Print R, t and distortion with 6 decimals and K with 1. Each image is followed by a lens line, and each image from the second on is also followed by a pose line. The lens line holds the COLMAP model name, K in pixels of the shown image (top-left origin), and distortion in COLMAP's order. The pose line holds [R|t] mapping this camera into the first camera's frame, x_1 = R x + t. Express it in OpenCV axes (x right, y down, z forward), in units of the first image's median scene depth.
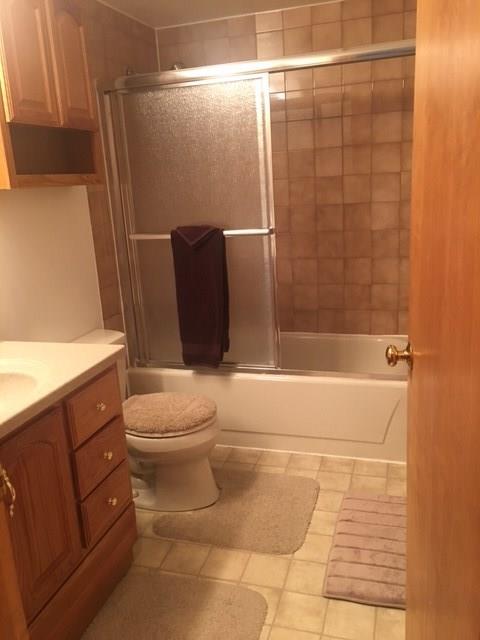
lens RADIAL K [[545.1, 0, 240.0], [0, 545.1, 320.0], [0, 0, 1]] dist [0.072109, -0.092147]
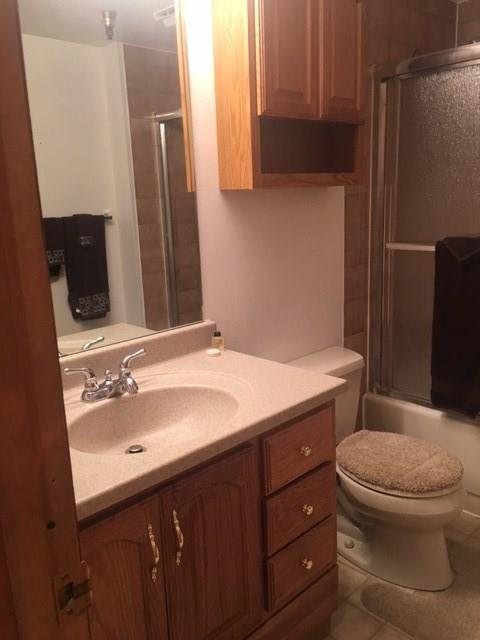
lens RADIAL K [[545.1, 0, 240.0], [0, 545.1, 320.0], [0, 0, 1]] dist [0.072109, -0.092147]
pose [[0.877174, 0.130118, -0.462206, 0.013526], [-0.130769, 0.990935, 0.030789, -0.038645], [0.462023, 0.033435, 0.886238, 0.156735]]
